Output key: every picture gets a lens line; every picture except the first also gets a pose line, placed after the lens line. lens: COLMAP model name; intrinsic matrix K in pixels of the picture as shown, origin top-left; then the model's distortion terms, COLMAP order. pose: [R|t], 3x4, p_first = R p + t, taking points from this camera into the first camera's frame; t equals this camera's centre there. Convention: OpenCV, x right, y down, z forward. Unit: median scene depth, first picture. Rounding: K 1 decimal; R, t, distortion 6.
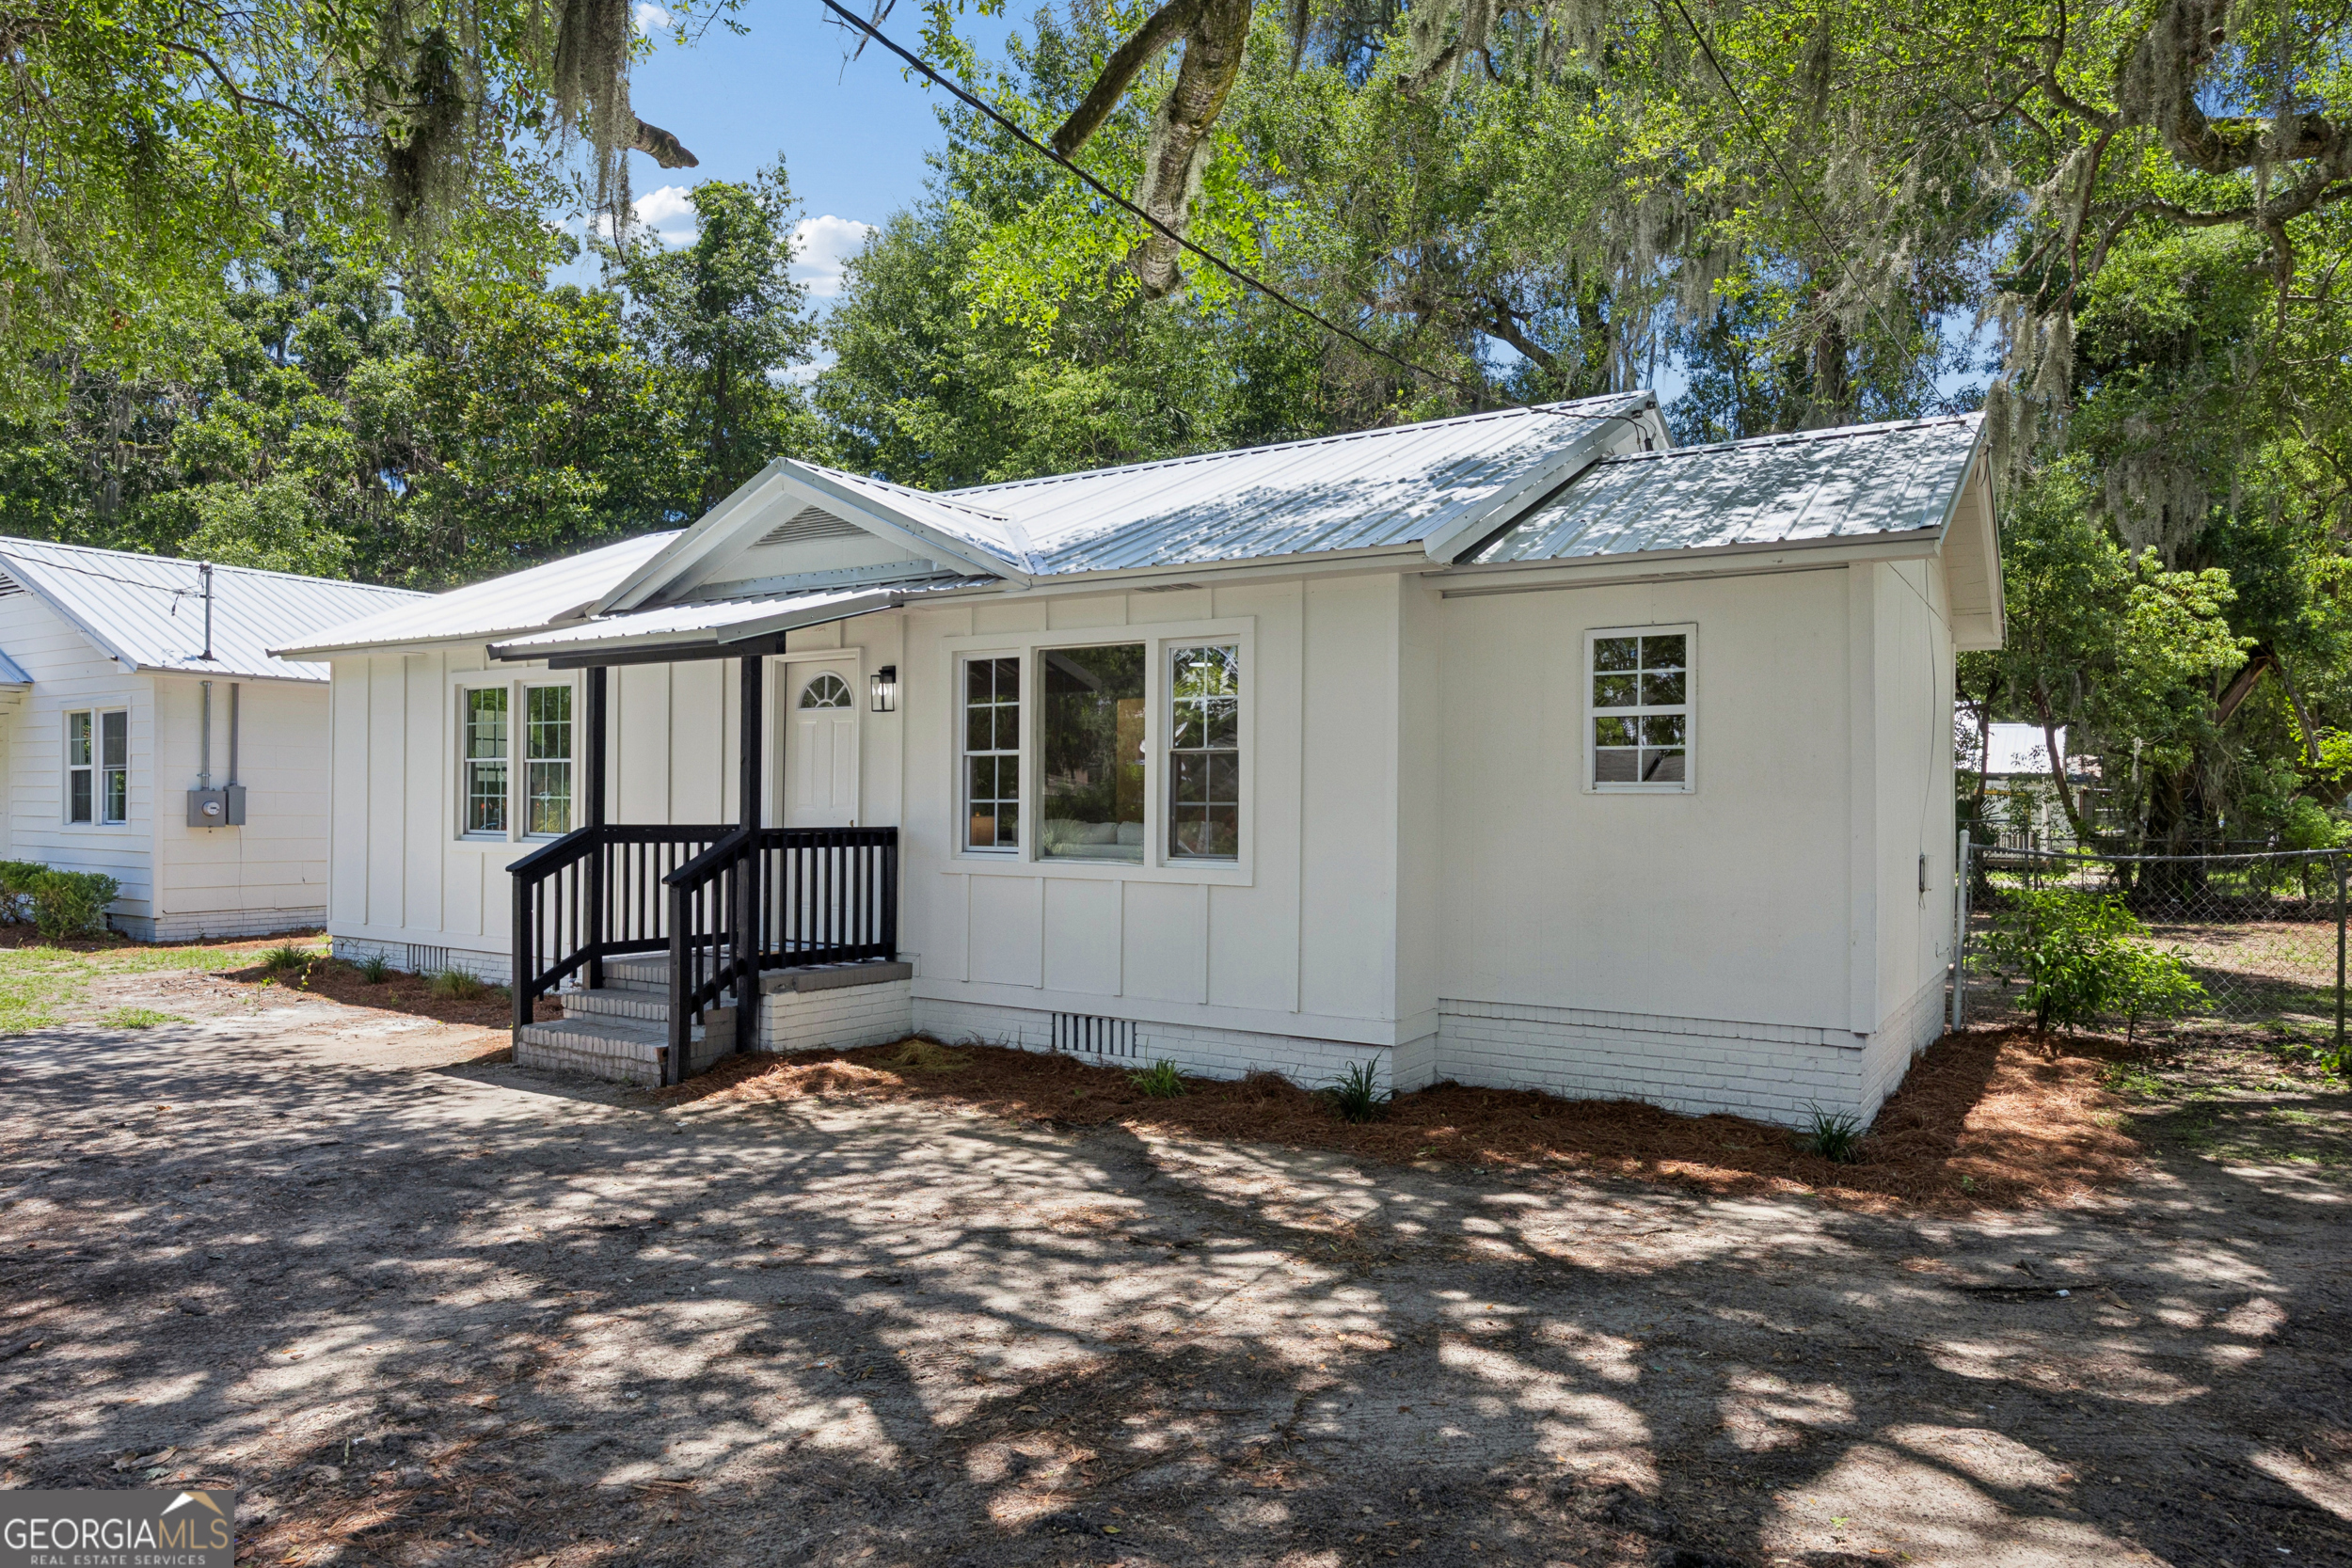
lens RADIAL K [[1512.1, 0, 1189.5], [0, 1512.1, 822.4], [0, 0, 1]] dist [-0.008372, 0.001831]
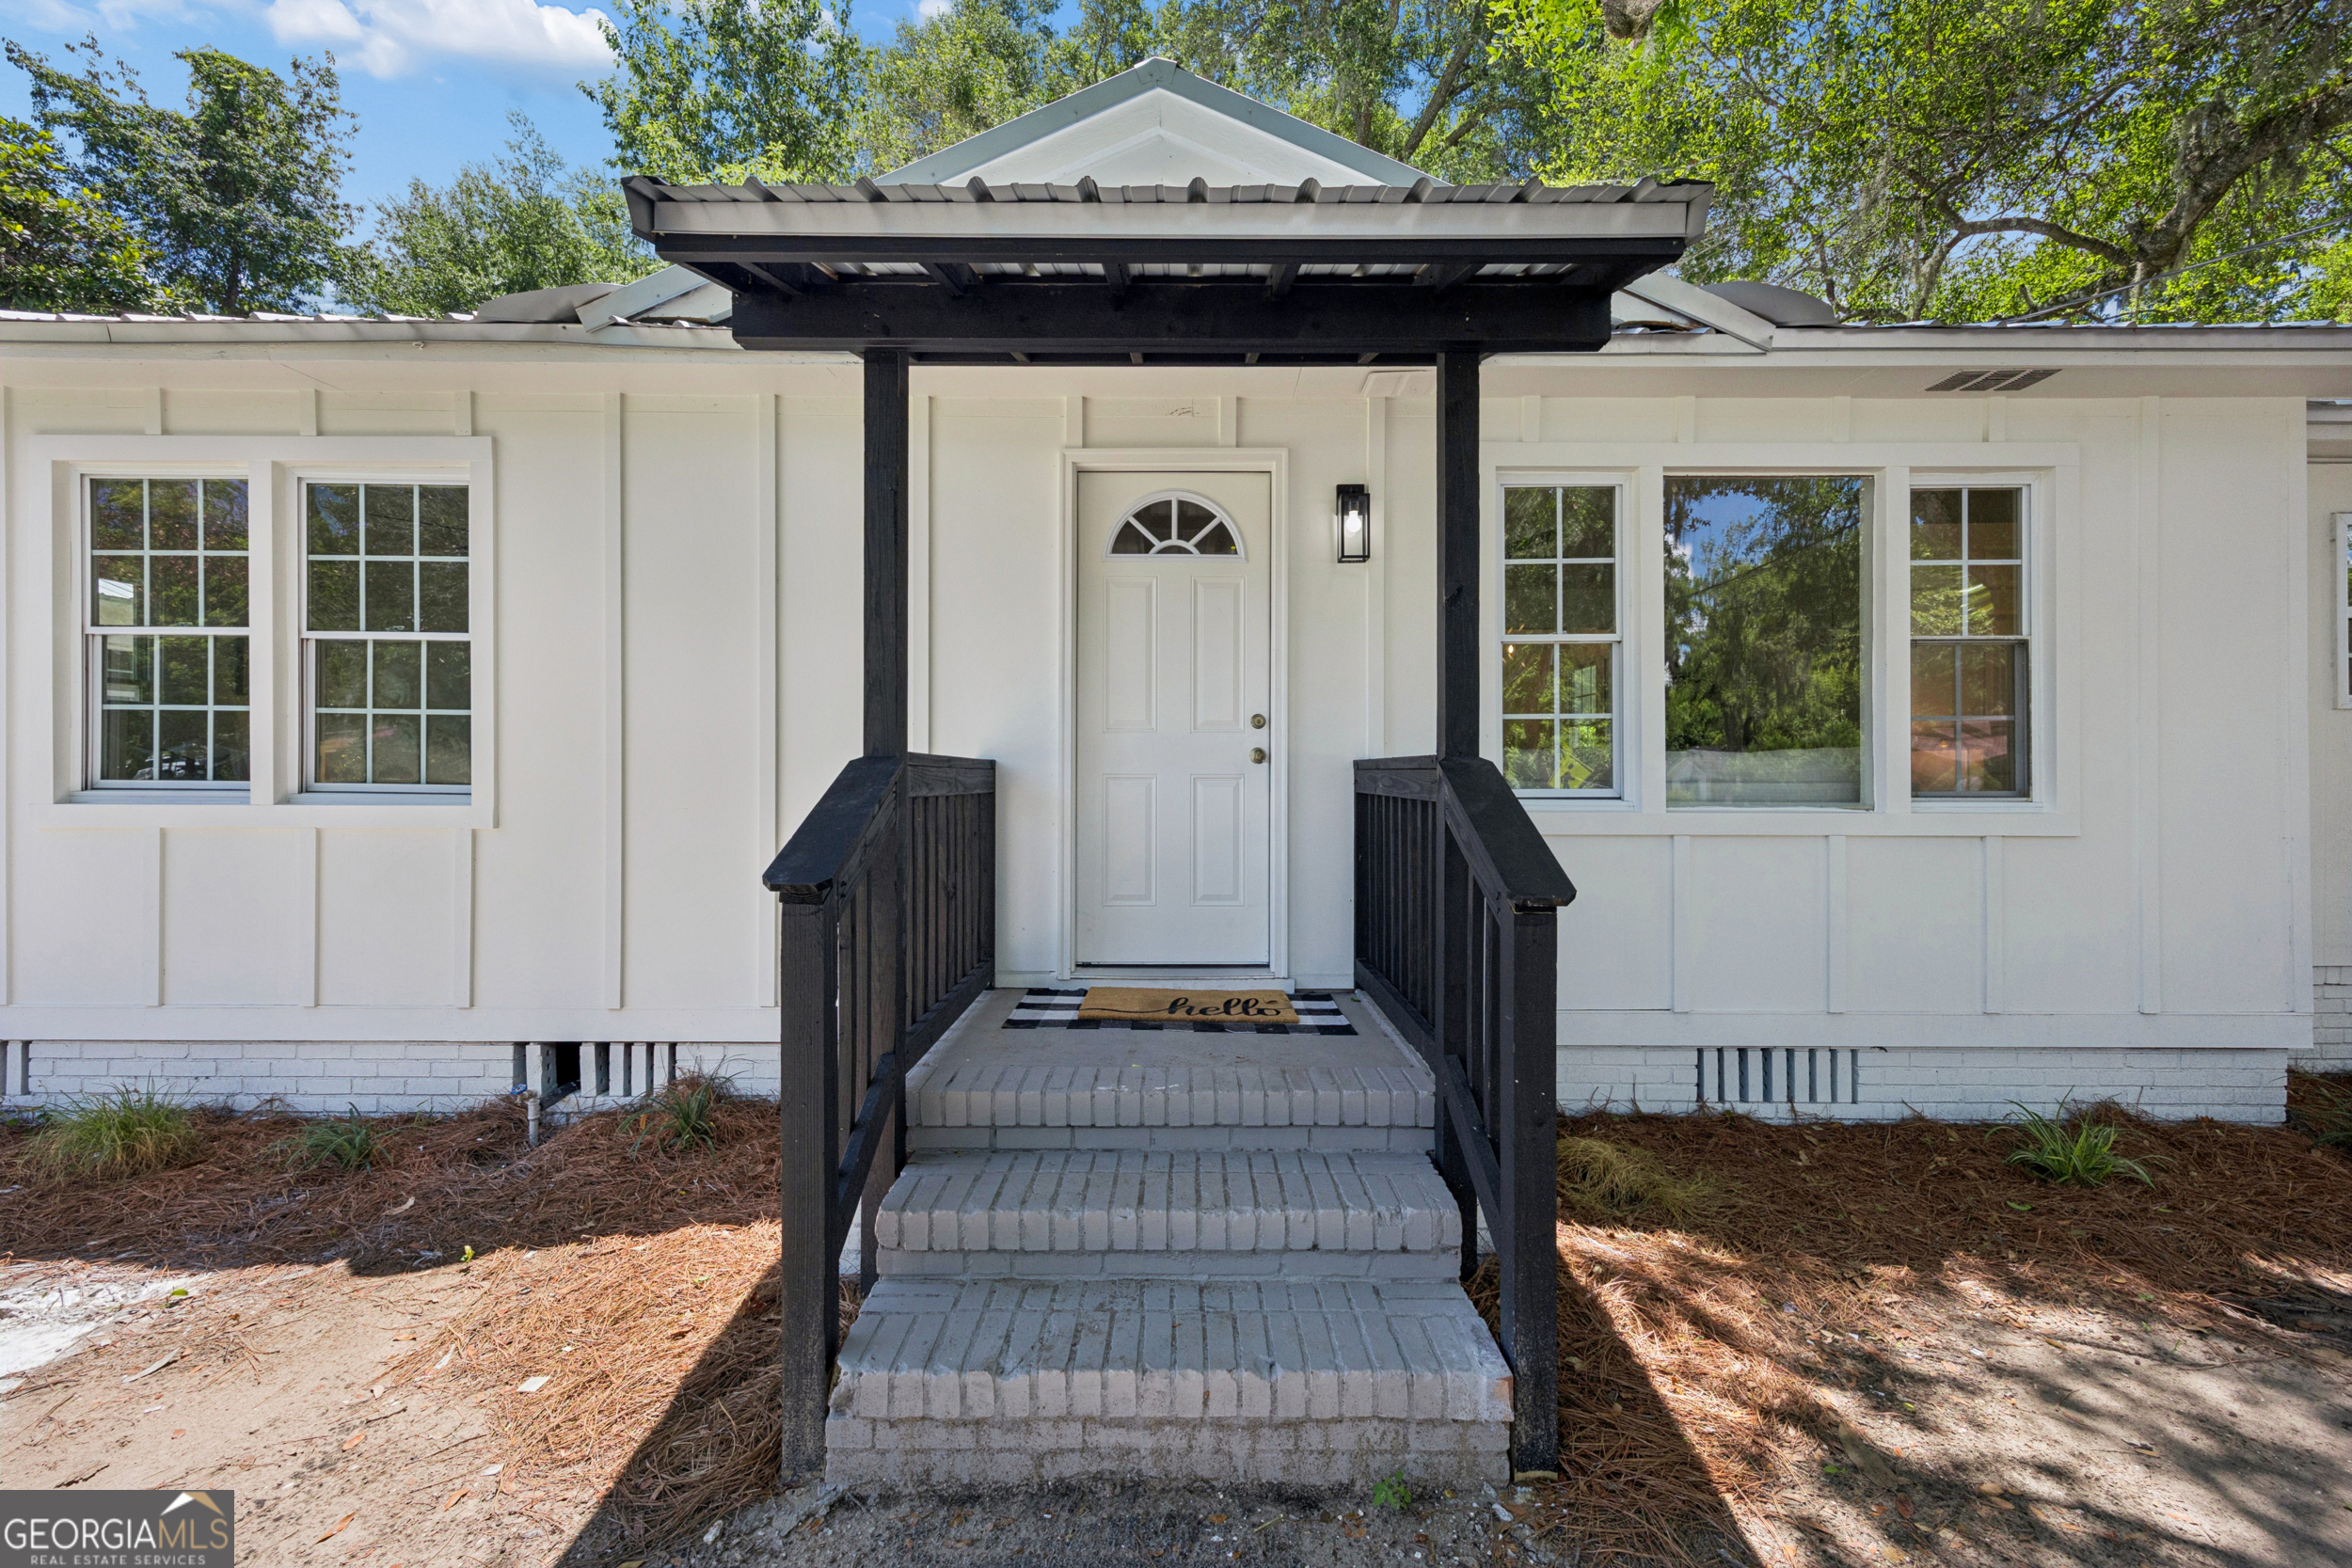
lens RADIAL K [[924.3, 0, 1175.6], [0, 924.3, 767.2], [0, 0, 1]] dist [0.007478, 0.000515]
pose [[0.839721, -0.006952, 0.542973, -0.479891], [0.010450, 0.999940, -0.003359, 0.006984], [-0.542917, 0.008495, 0.839743, 0.781692]]
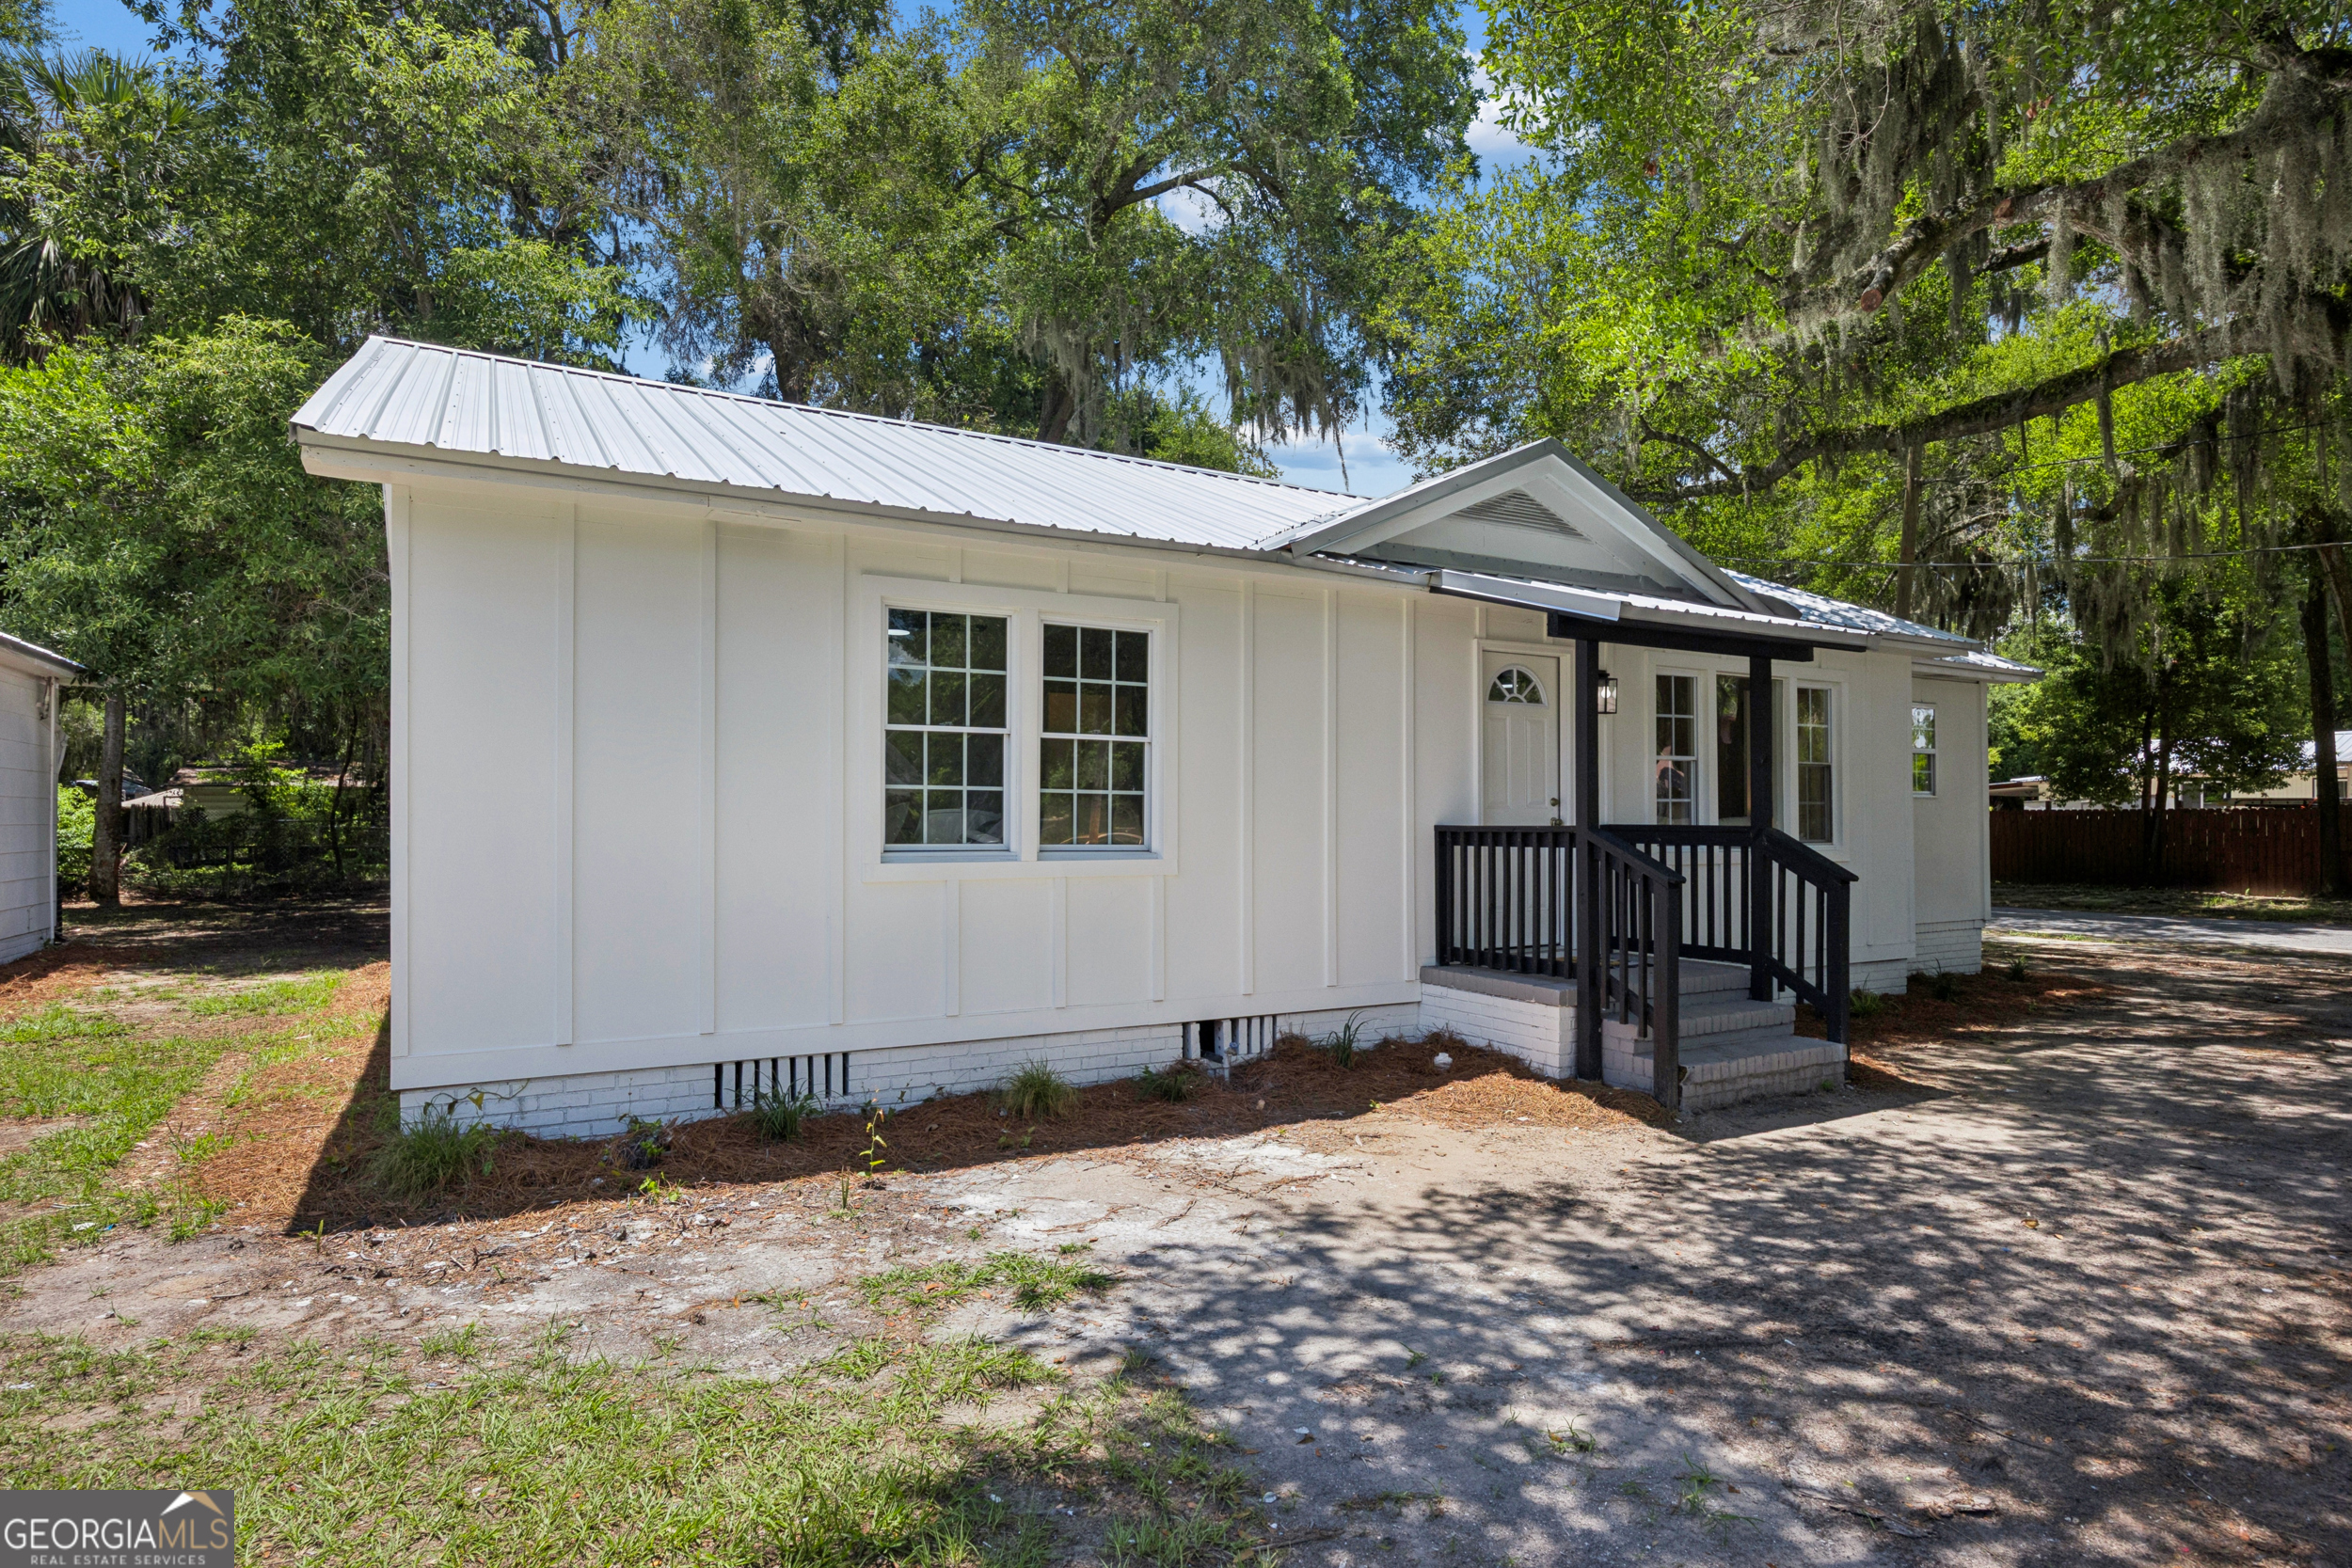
lens RADIAL K [[1258.2, 0, 1217.0], [0, 1258.2, 815.8], [0, 0, 1]] dist [-0.003115, -0.002746]
pose [[0.453453, -0.006279, 0.891258, -1.158743], [0.011001, 0.999938, 0.001448, -0.007514], [-0.891213, 0.009148, 0.453494, 0.894117]]
